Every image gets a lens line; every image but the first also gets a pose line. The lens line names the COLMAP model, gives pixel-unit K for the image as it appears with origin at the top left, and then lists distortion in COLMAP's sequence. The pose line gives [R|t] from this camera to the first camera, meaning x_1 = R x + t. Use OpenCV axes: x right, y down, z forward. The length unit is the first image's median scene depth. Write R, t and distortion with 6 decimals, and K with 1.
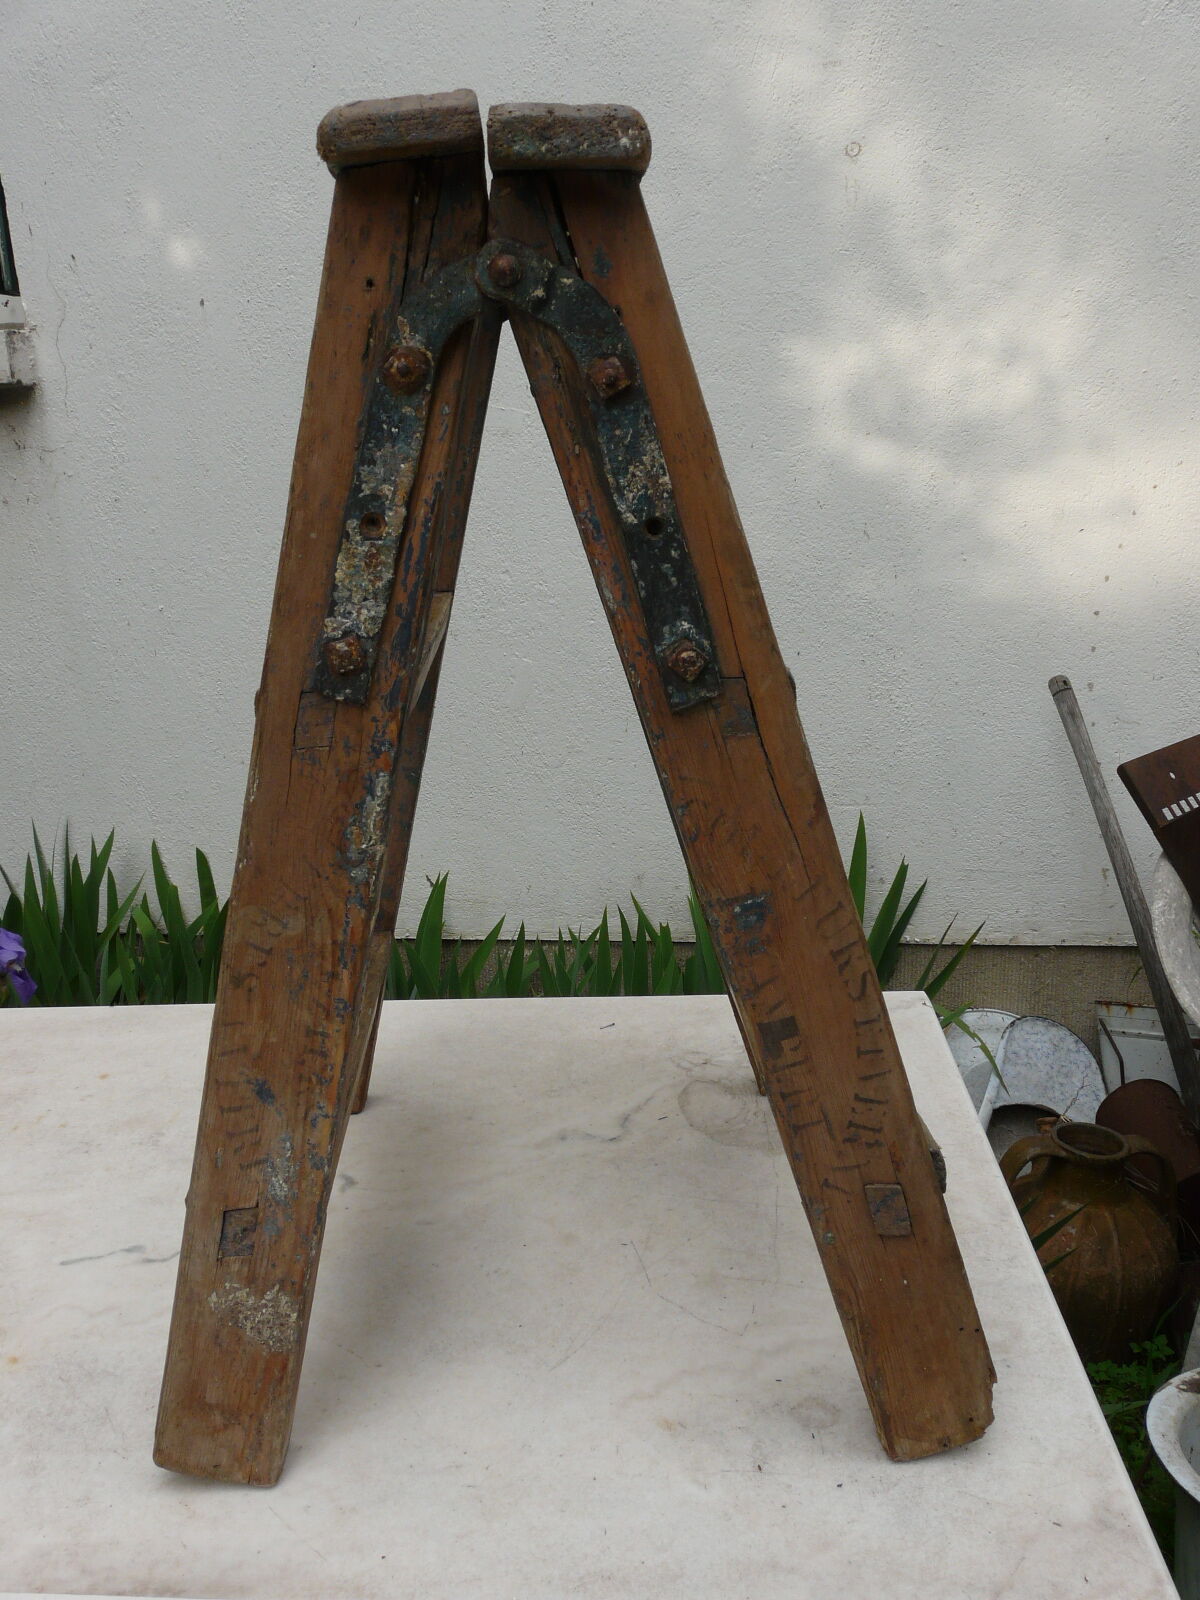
lens RADIAL K [[1294.2, 0, 594.4], [0, 1294.2, 812.7], [0, 0, 1]] dist [-0.087244, 0.084892]
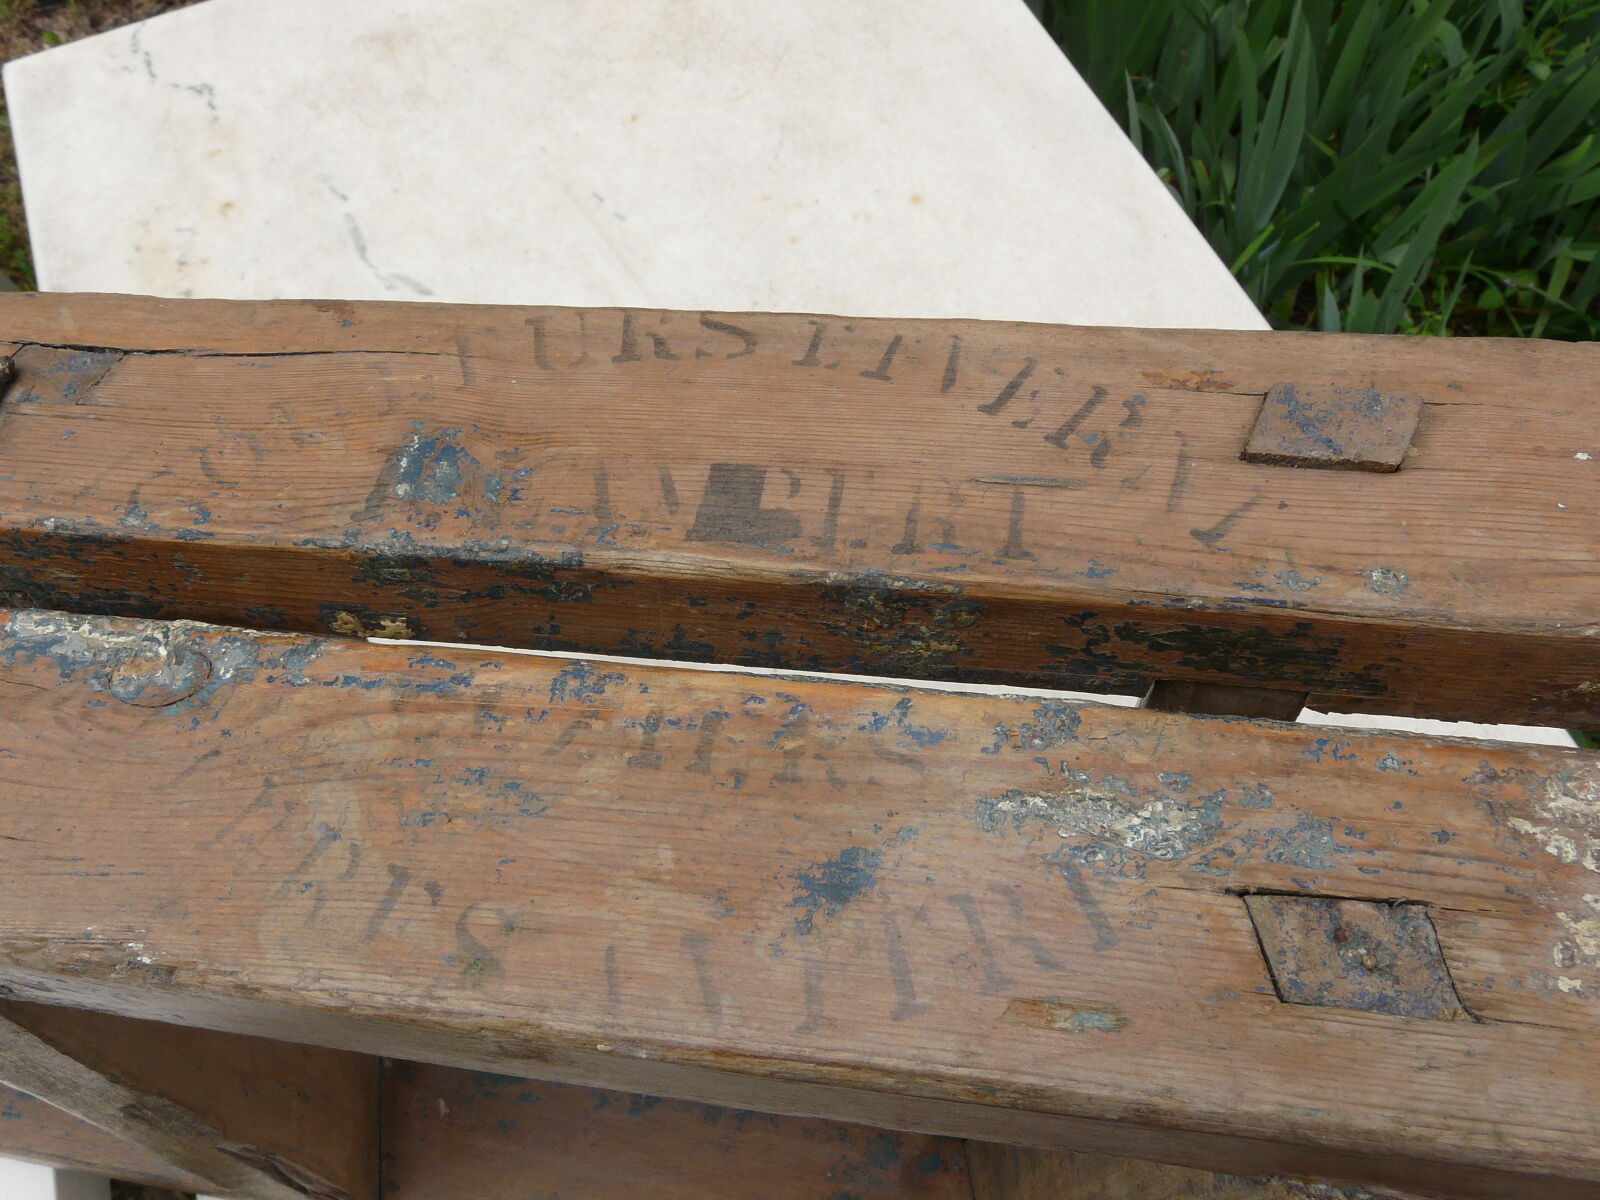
lens RADIAL K [[1294.2, 0, 799.0], [0, 1294.2, 599.5], [0, 0, 1]] dist [-0.087244, 0.084892]
pose [[0.448049, -0.763265, 0.465487, -0.046994], [0.853810, 0.210949, -0.475929, 0.372741], [0.265066, 0.610677, 0.746199, 0.735176]]
